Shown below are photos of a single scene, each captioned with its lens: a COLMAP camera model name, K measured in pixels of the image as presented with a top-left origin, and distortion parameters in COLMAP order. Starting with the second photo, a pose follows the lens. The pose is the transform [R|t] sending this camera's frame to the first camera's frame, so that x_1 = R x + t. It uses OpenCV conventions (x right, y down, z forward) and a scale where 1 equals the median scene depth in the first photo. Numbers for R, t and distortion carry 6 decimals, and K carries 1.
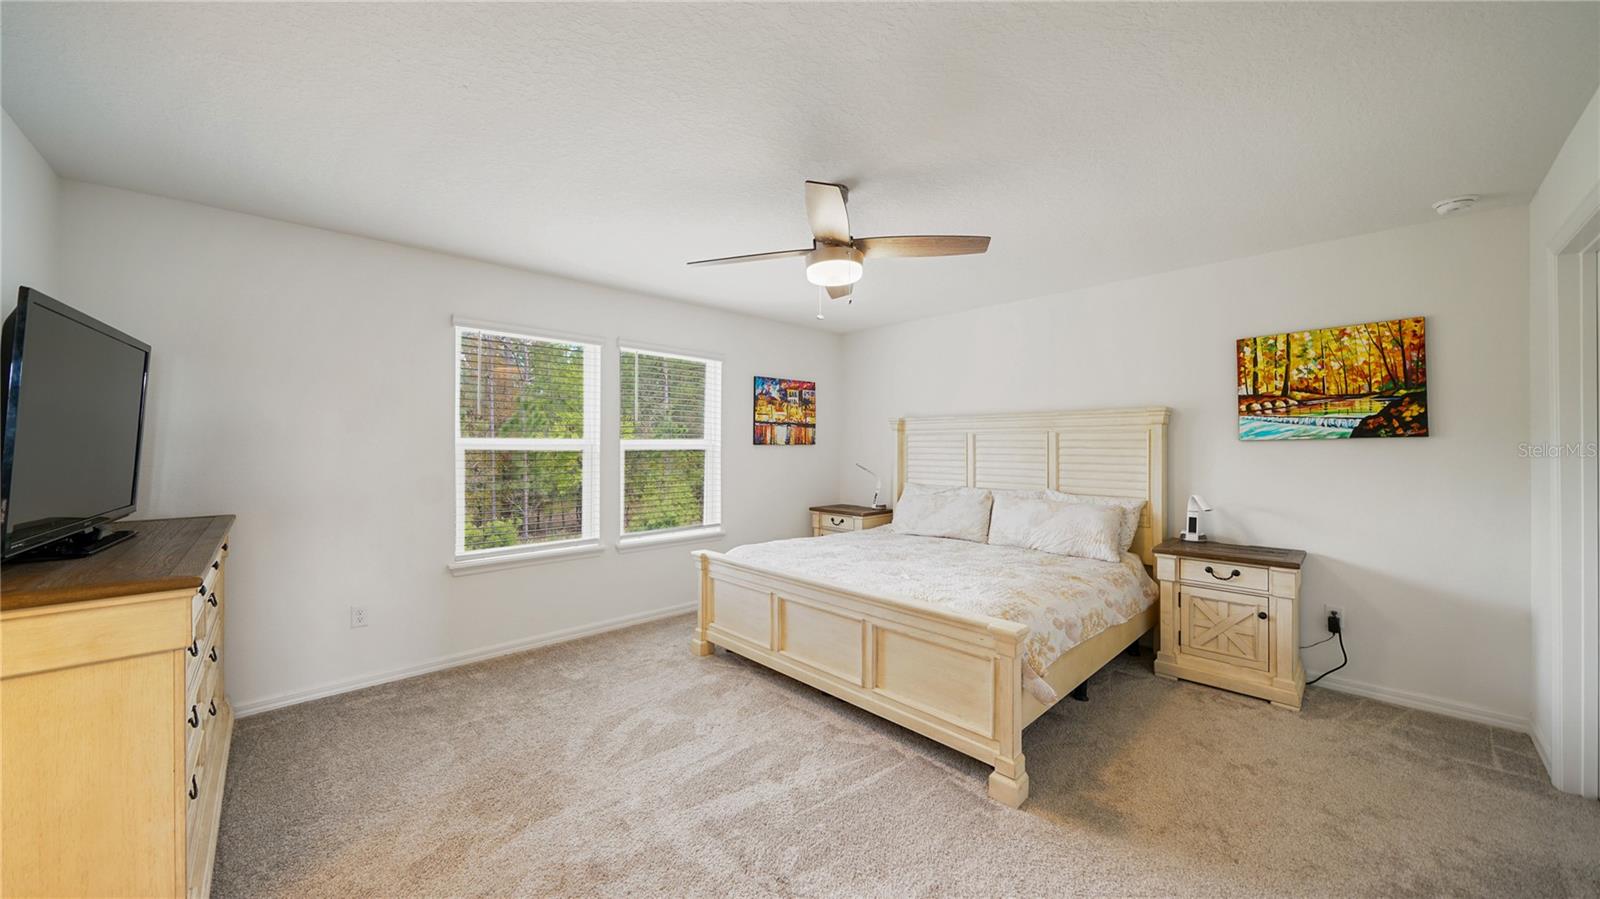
lens RADIAL K [[564.0, 0, 799.8], [0, 564.0, 443.1], [0, 0, 1]] dist [-0.004952, -0.000848]
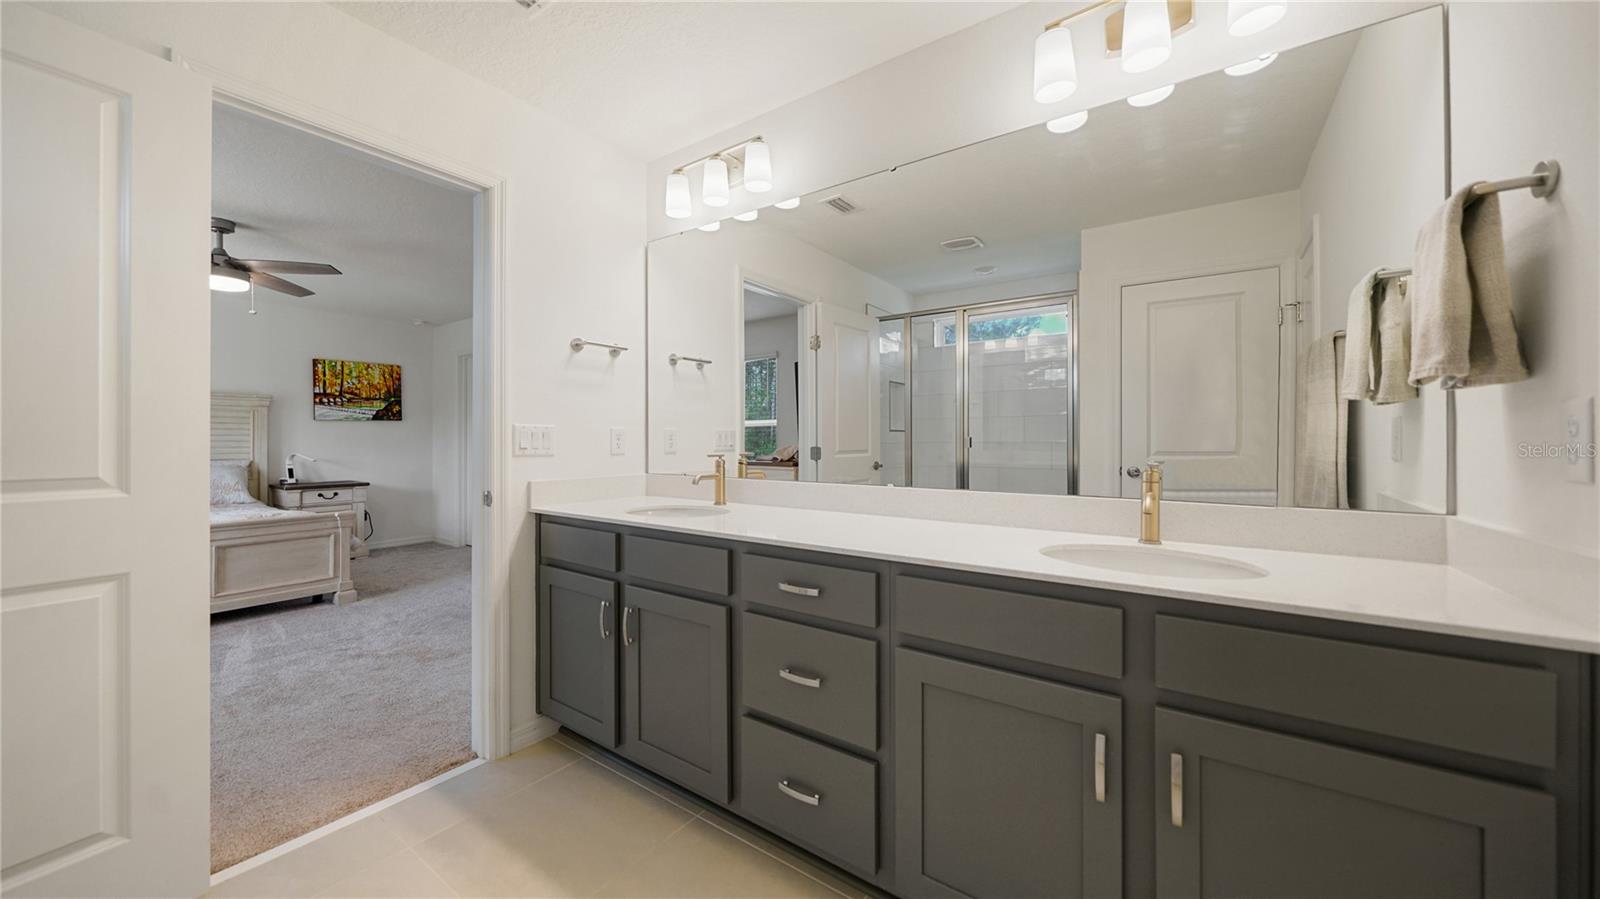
lens RADIAL K [[564.0, 0, 797.8], [0, 564.0, 439.4], [0, 0, 1]] dist [-0.004952, -0.000848]
pose [[-0.193577, -0.000644, 0.981085, -1.186135], [-0.004642, 0.999989, -0.000260, 0.049455], [-0.981074, -0.004605, -0.193578, -0.084165]]
